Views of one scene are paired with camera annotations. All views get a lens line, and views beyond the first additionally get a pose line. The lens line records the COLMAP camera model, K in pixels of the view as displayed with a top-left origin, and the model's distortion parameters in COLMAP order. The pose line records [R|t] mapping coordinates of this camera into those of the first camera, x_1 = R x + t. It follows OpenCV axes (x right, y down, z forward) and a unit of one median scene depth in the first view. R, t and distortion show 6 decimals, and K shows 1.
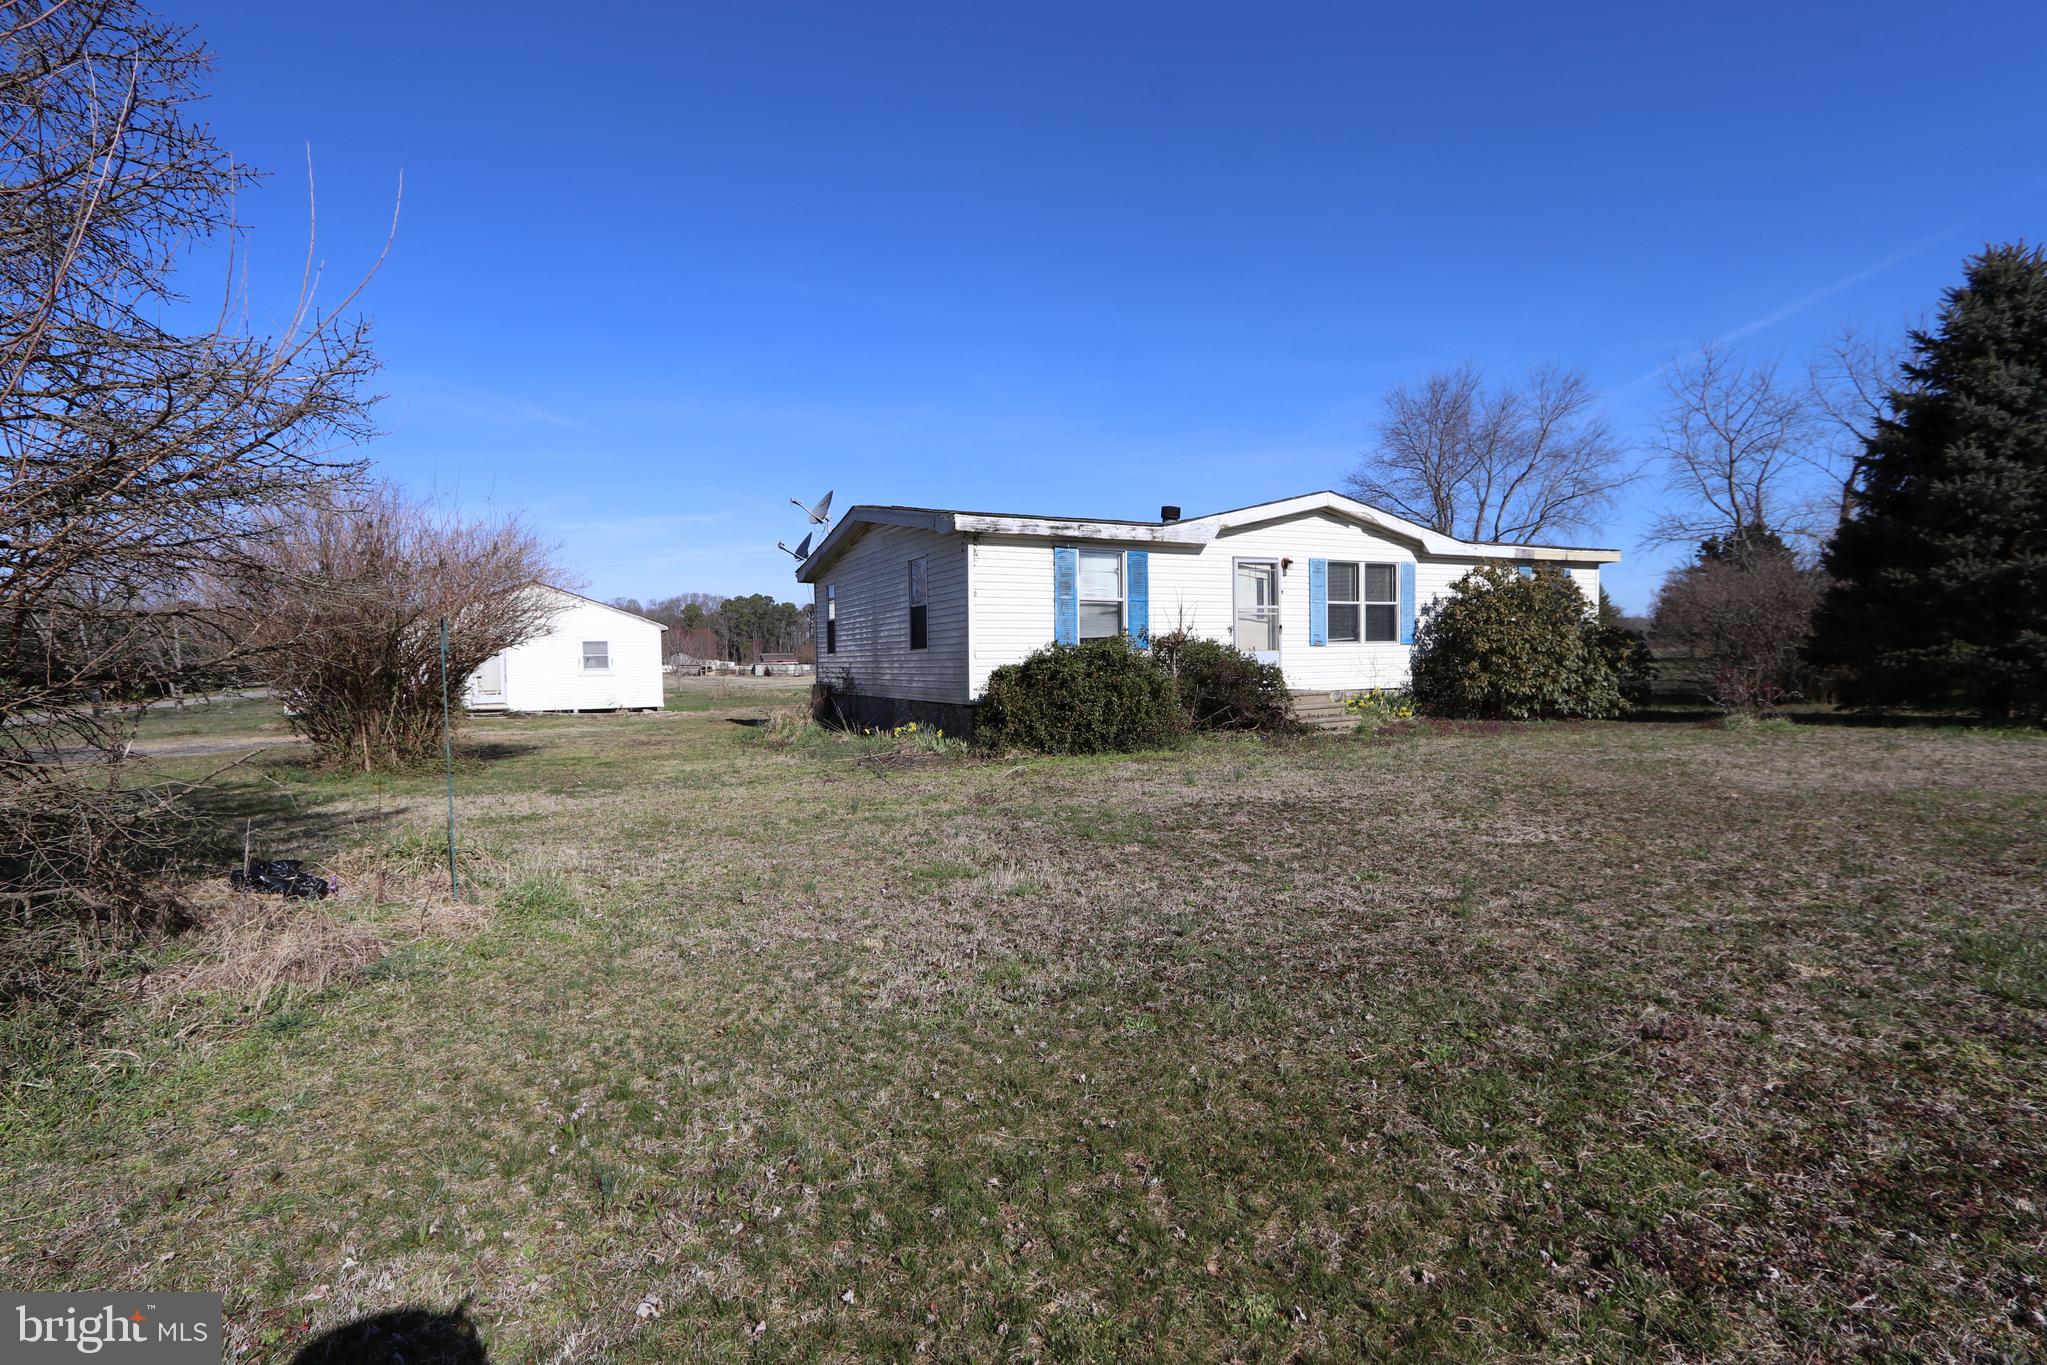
lens RADIAL K [[972.5, 0, 1023.5], [0, 972.5, 682.5], [0, 0, 1]] dist [-0.017076, 0.000317]
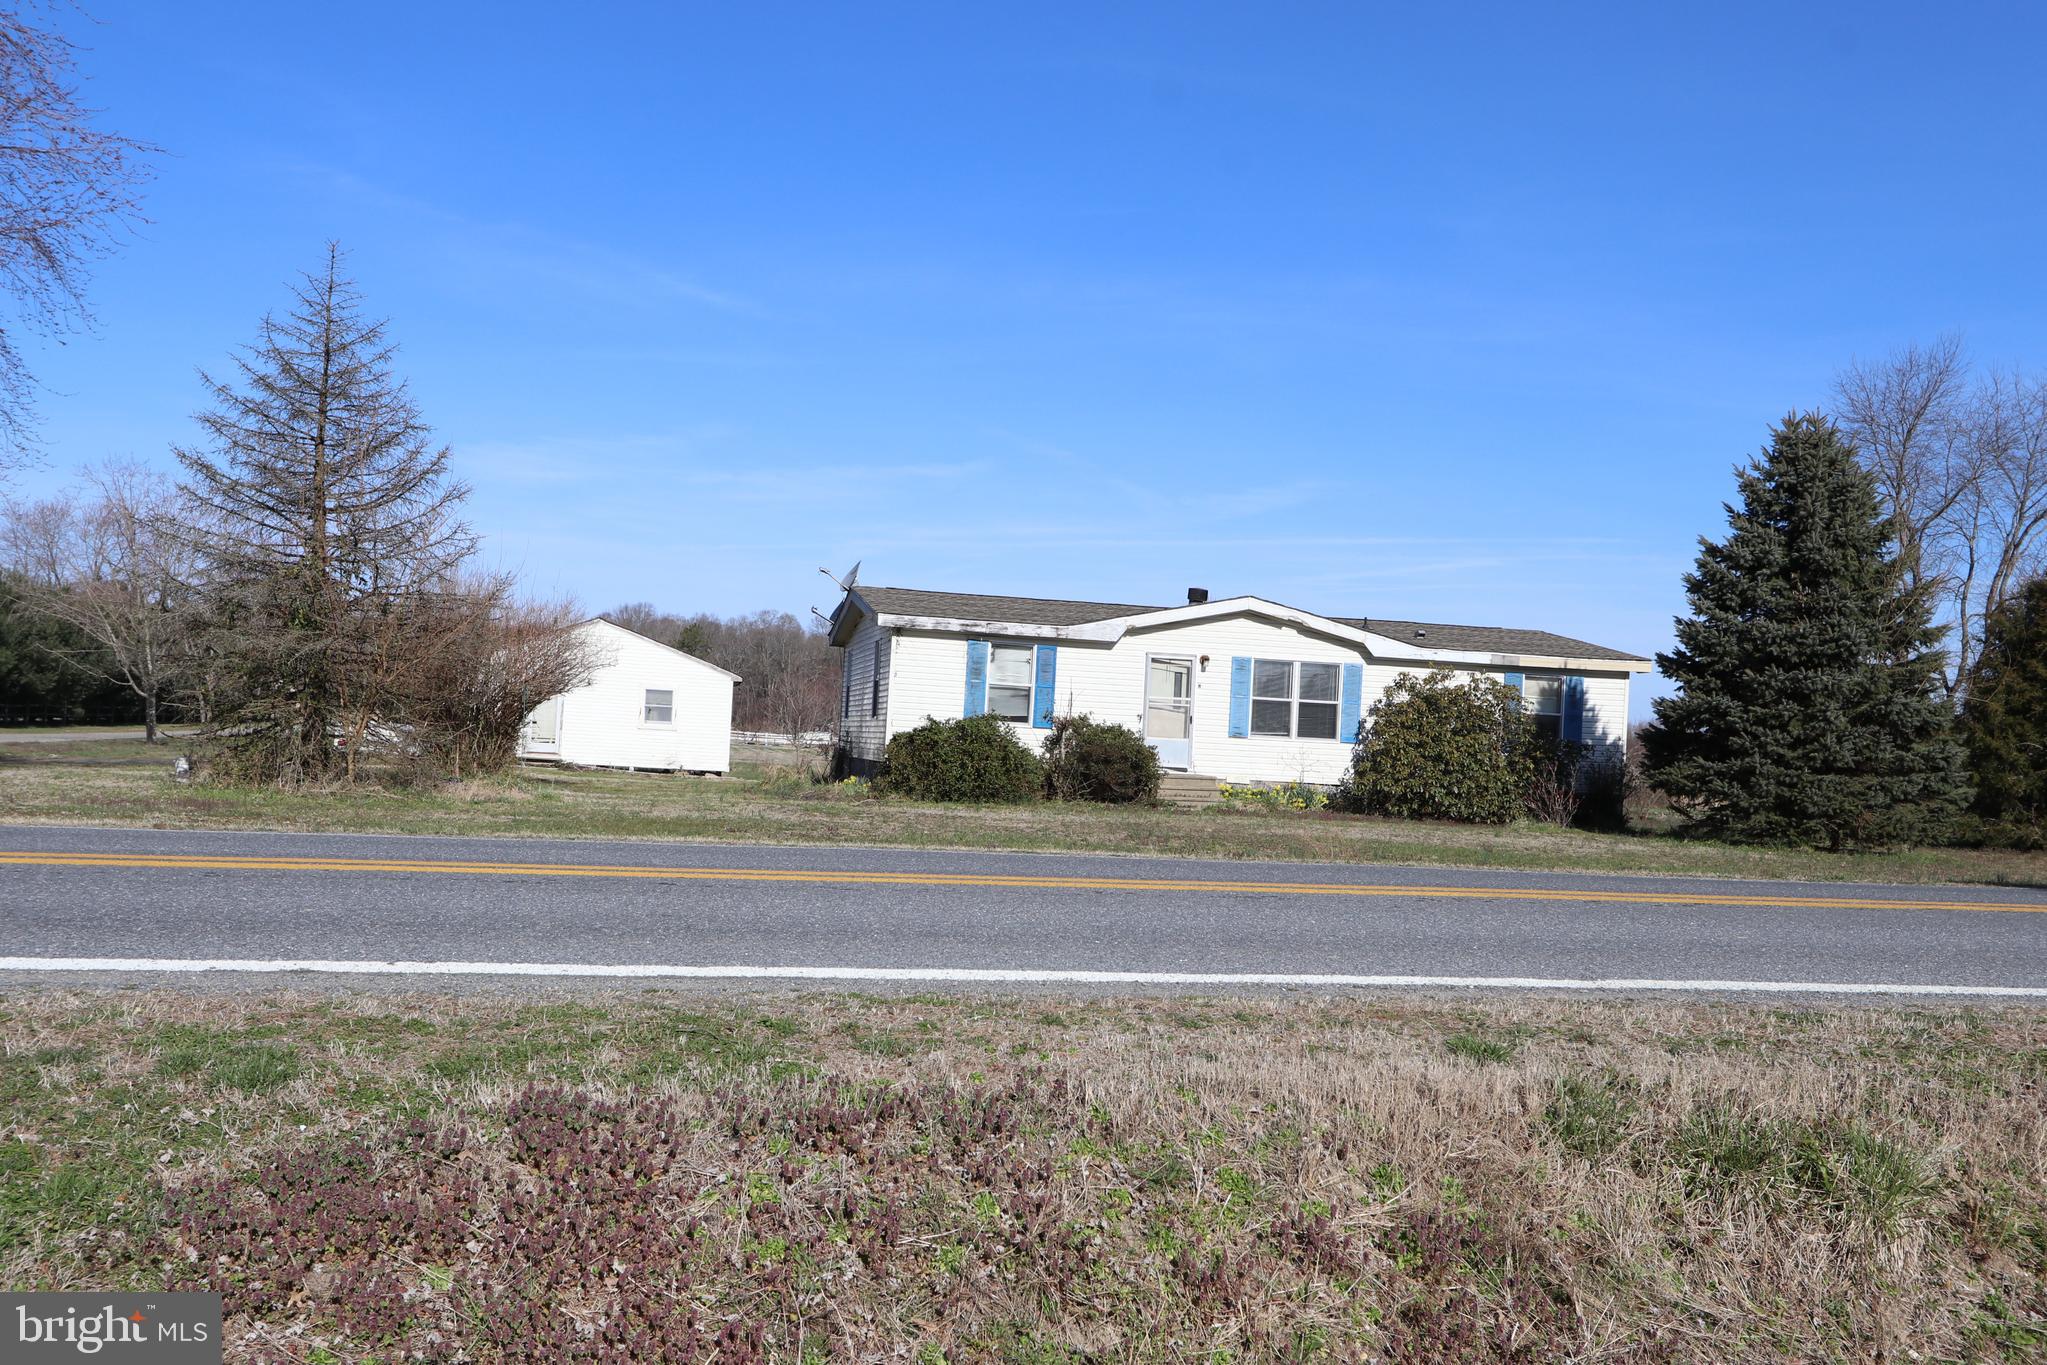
lens RADIAL K [[1942.9, 0, 1023.5], [0, 1942.9, 682.5], [0, 0, 1]] dist [0.007495, 0.001670]
pose [[0.962975, 0.059312, -0.262986, 0.644584], [-0.075186, 0.995880, -0.050703, 0.028889], [0.258895, 0.068599, 0.963466, -1.156239]]
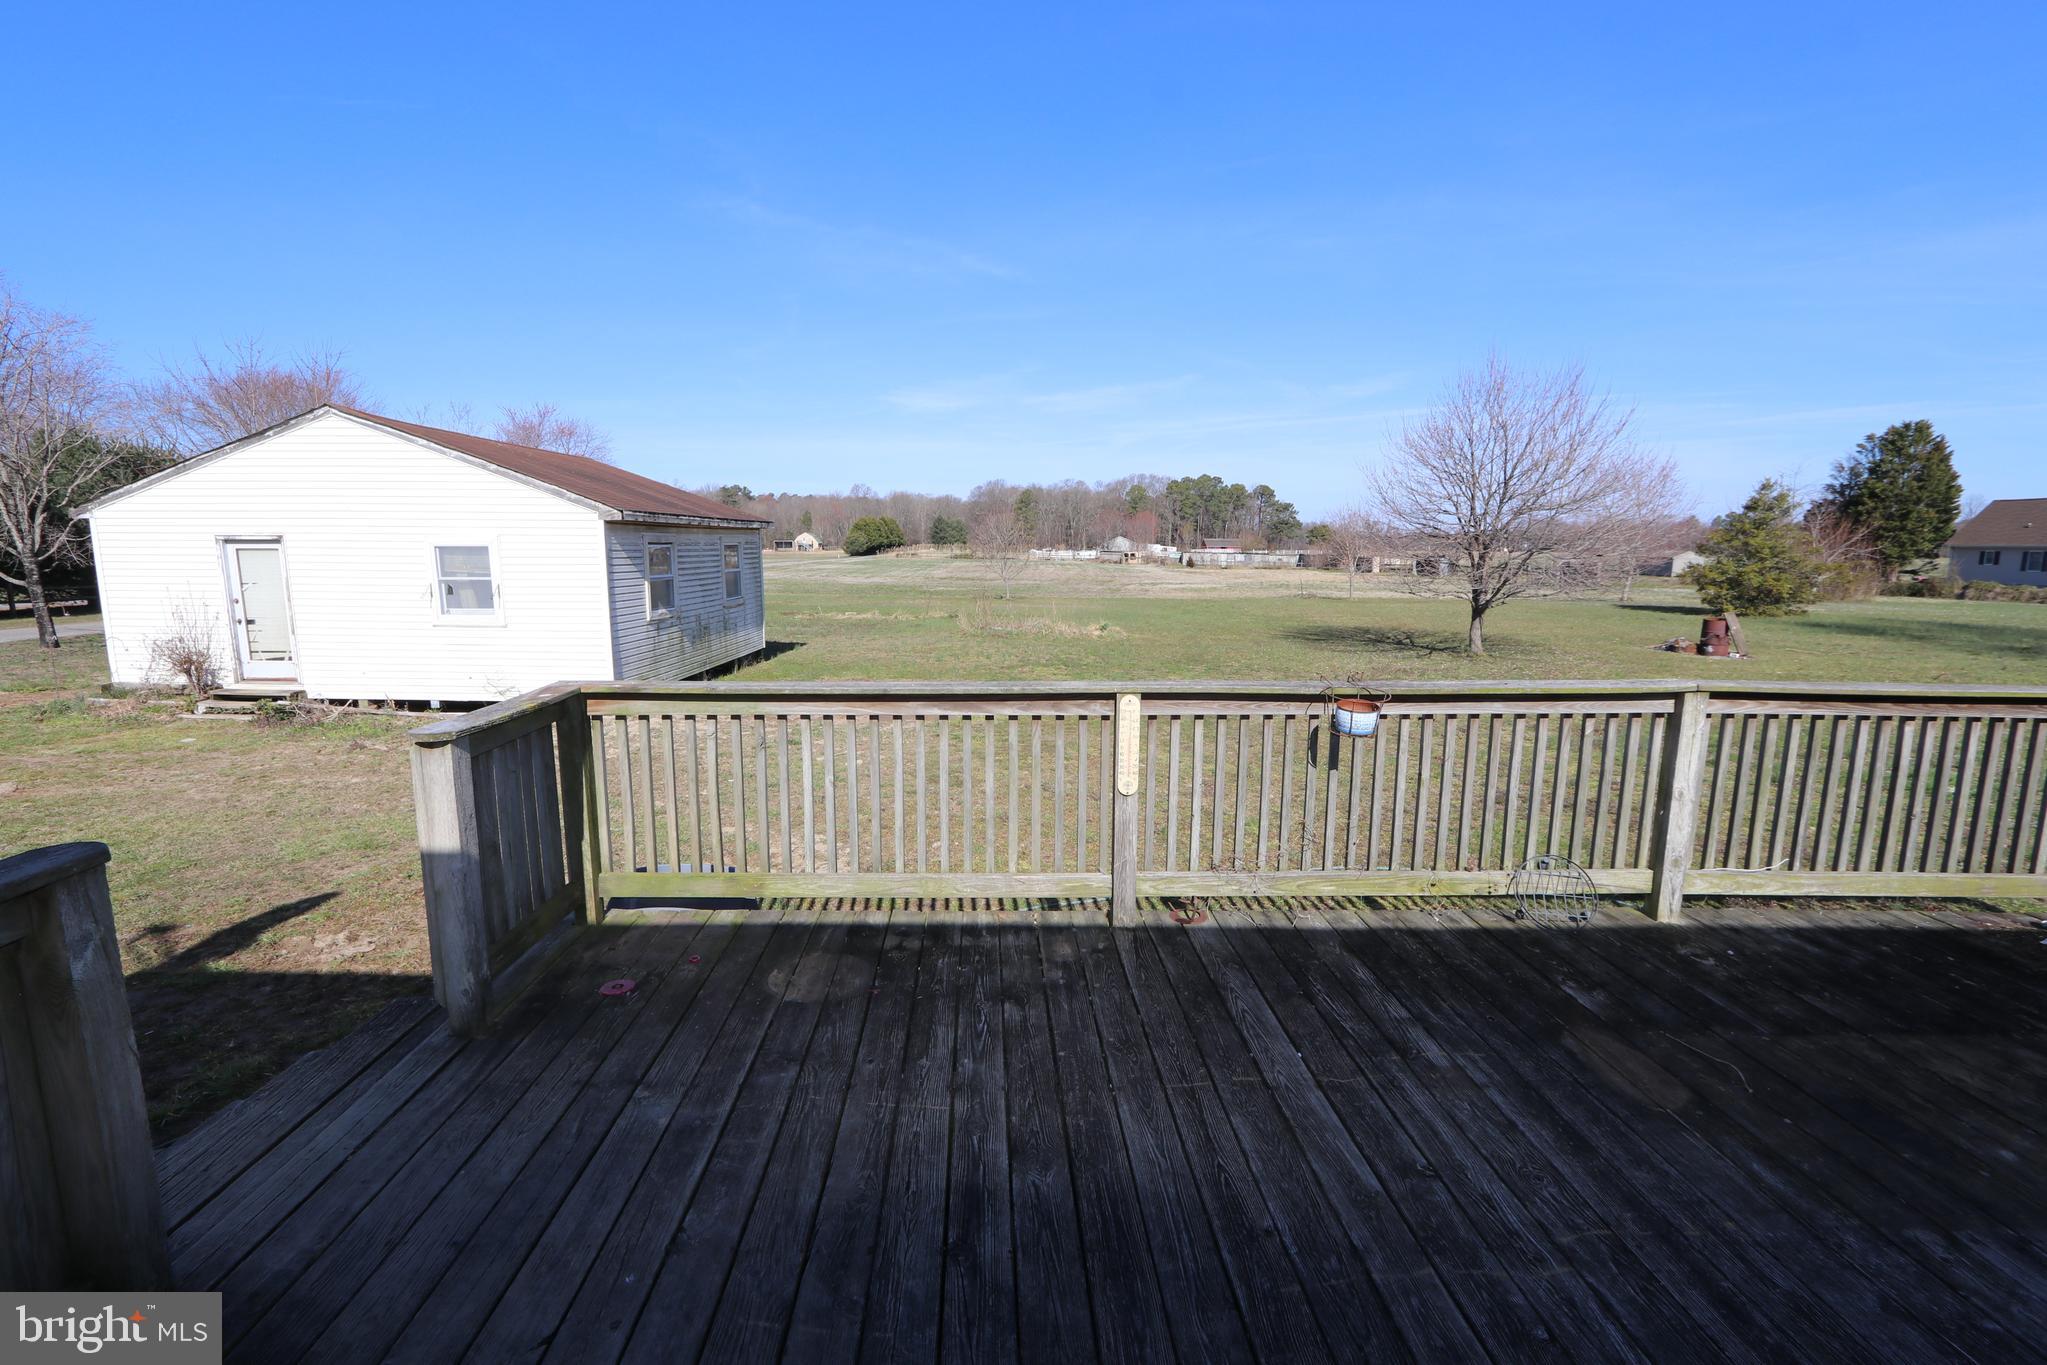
lens RADIAL K [[972.5, 0, 1023.5], [0, 972.5, 682.5], [0, 0, 1]] dist [-0.017076, 0.000317]
pose [[0.895427, 0.086827, -0.436659, -0.094238], [-0.034775, 0.991442, 0.125831, -0.088883], [0.443848, -0.097488, 0.890784, 1.483555]]
